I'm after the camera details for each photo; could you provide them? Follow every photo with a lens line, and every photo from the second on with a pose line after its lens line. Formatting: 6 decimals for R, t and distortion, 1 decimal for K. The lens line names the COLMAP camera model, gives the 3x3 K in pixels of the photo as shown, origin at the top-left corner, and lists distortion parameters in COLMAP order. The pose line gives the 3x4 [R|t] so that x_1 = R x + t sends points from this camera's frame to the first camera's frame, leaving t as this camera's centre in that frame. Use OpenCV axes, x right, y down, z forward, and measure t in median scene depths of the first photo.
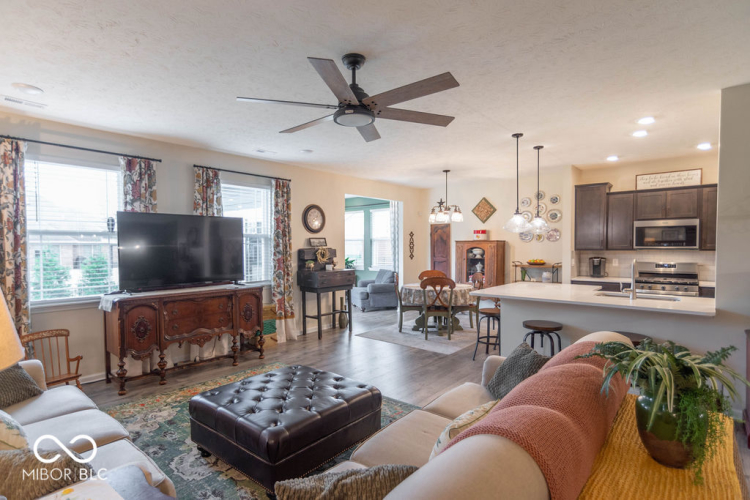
lens RADIAL K [[383.2, 0, 379.6], [0, 383.2, 252.7], [0, 0, 1]] dist [-0.004326, -0.000190]
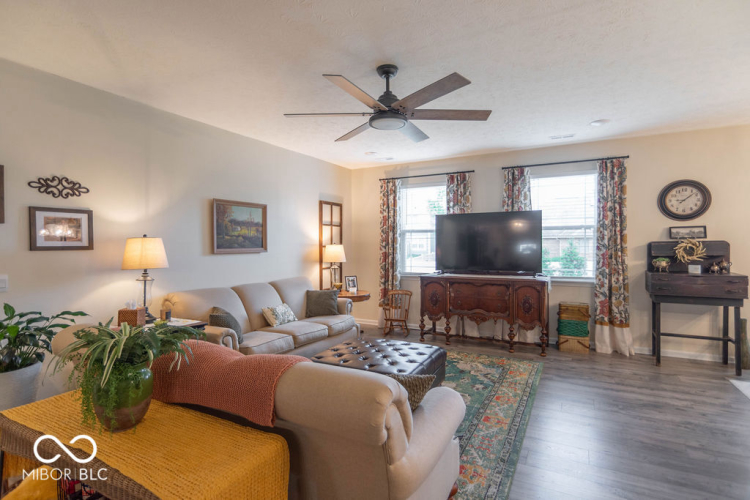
lens RADIAL K [[383.2, 0, 374.7], [0, 383.2, 246.2], [0, 0, 1]] dist [-0.004326, -0.000190]
pose [[0.220194, 0.008473, -0.975419, 0.455727], [-0.014445, 0.999881, 0.005425, 0.002664], [0.975349, 0.012895, 0.220290, 0.322065]]
